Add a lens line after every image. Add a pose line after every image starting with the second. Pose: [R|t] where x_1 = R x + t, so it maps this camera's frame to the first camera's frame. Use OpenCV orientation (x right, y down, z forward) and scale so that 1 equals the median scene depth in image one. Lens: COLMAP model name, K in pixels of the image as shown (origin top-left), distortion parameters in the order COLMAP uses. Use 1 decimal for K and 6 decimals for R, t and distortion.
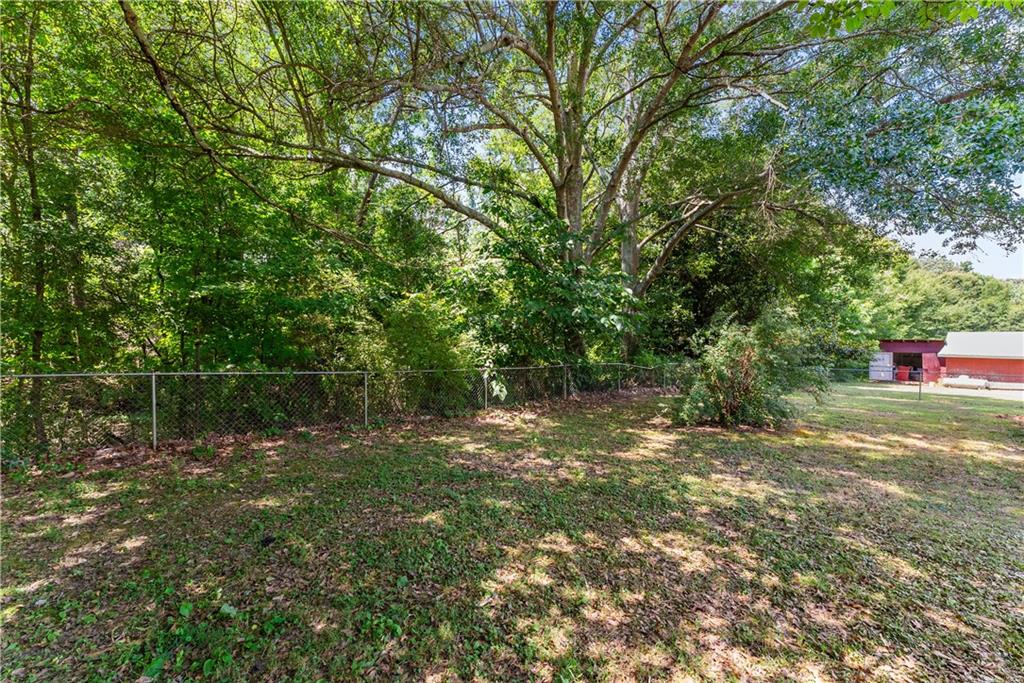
lens RADIAL K [[409.9, 0, 512.0], [0, 409.9, 341.5], [0, 0, 1]] dist [0.000587, 0.000120]
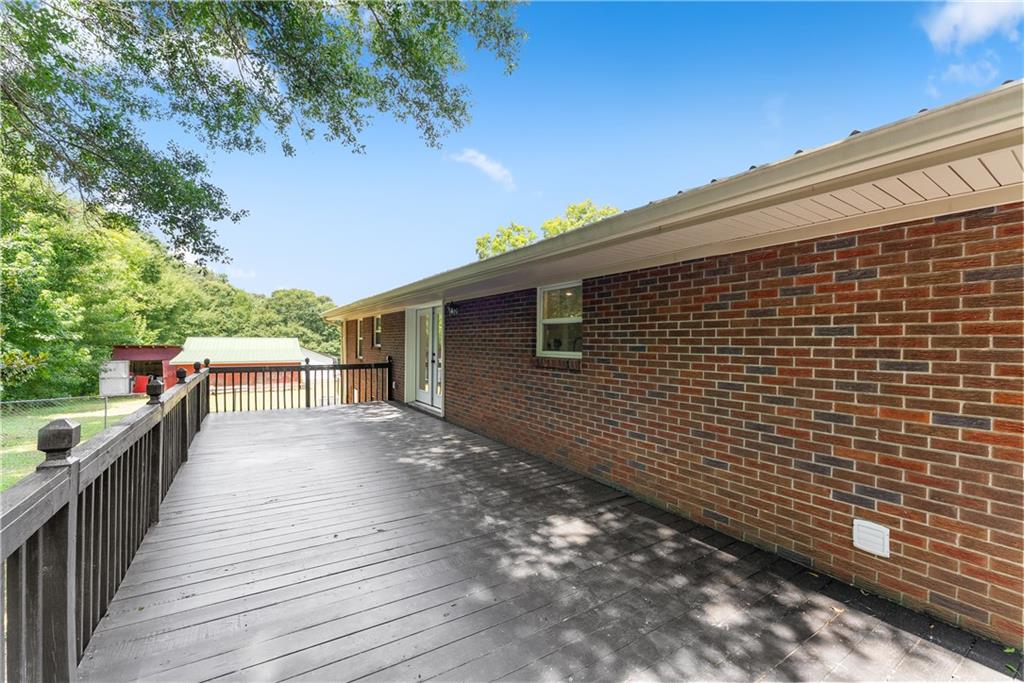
lens RADIAL K [[409.9, 0, 512.0], [0, 409.9, 341.5], [0, 0, 1]] dist [0.000587, 0.000120]
pose [[0.137564, -0.002497, 0.990490, 0.142549], [0.004131, 0.999990, 0.001948, -0.007708], [-0.990484, 0.003824, 0.137573, 0.071933]]
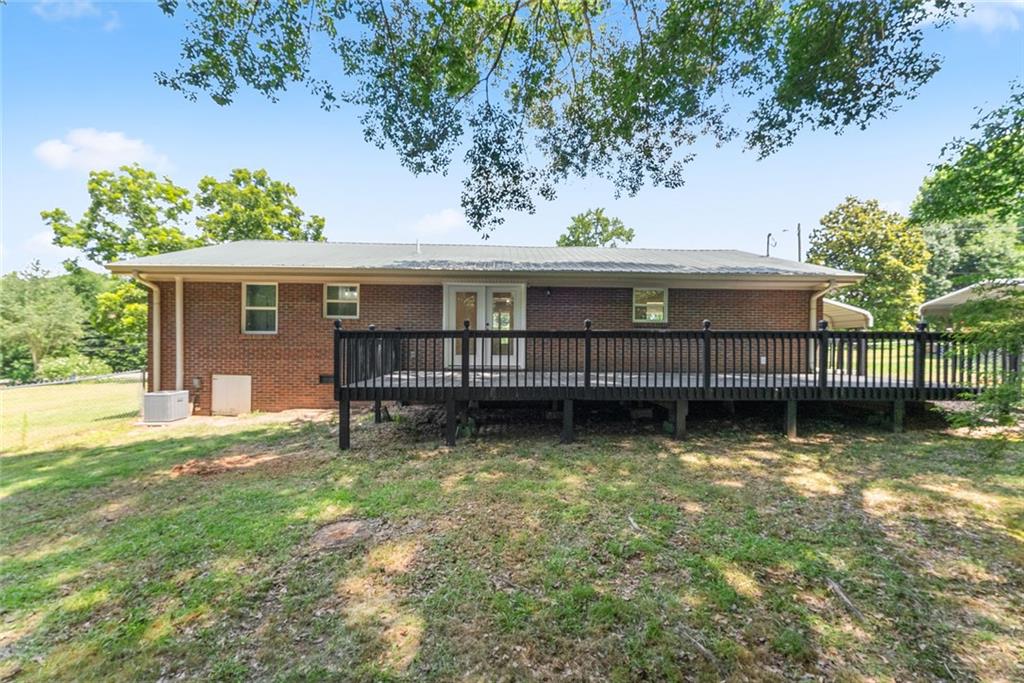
lens RADIAL K [[409.9, 0, 512.0], [0, 409.9, 341.5], [0, 0, 1]] dist [0.000587, 0.000120]
pose [[-0.769889, -0.010055, 0.638099, 0.163552], [-0.005530, 0.999943, 0.009085, 0.006039], [-0.638154, 0.003465, -0.769901, 0.303782]]
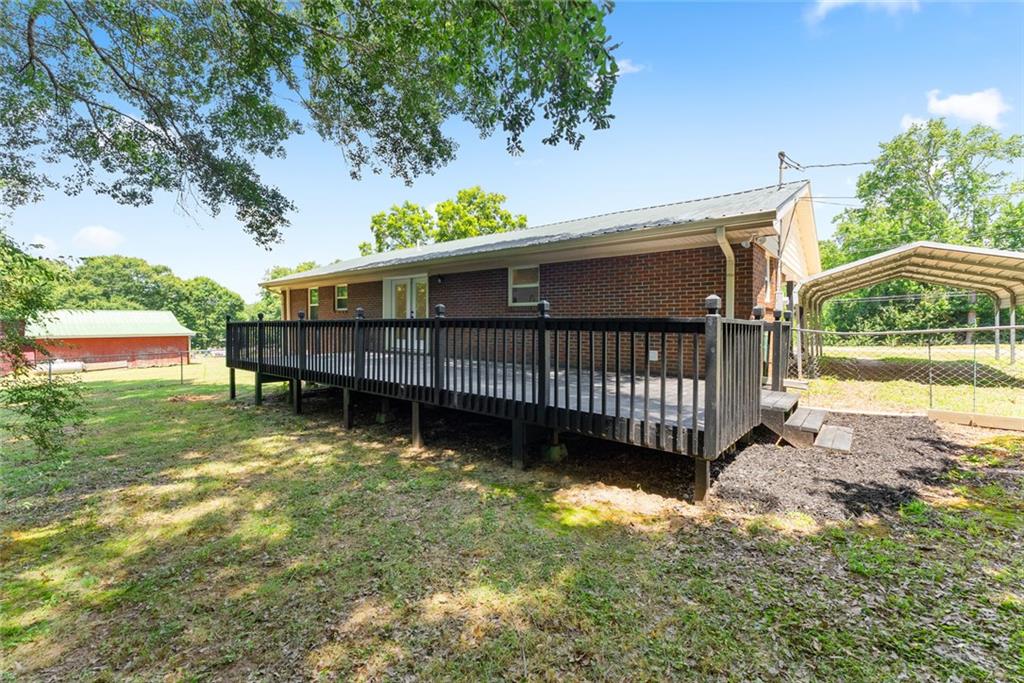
lens RADIAL K [[420.1, 0, 510.6], [0, 420.1, 320.7], [0, 0, 1]] dist [-0.001966, -0.000181]
pose [[-0.159399, -0.002236, 0.987212, 0.049087], [0.007457, 0.999966, 0.003469, 0.003407], [-0.987186, 0.007914, -0.159377, 0.113922]]
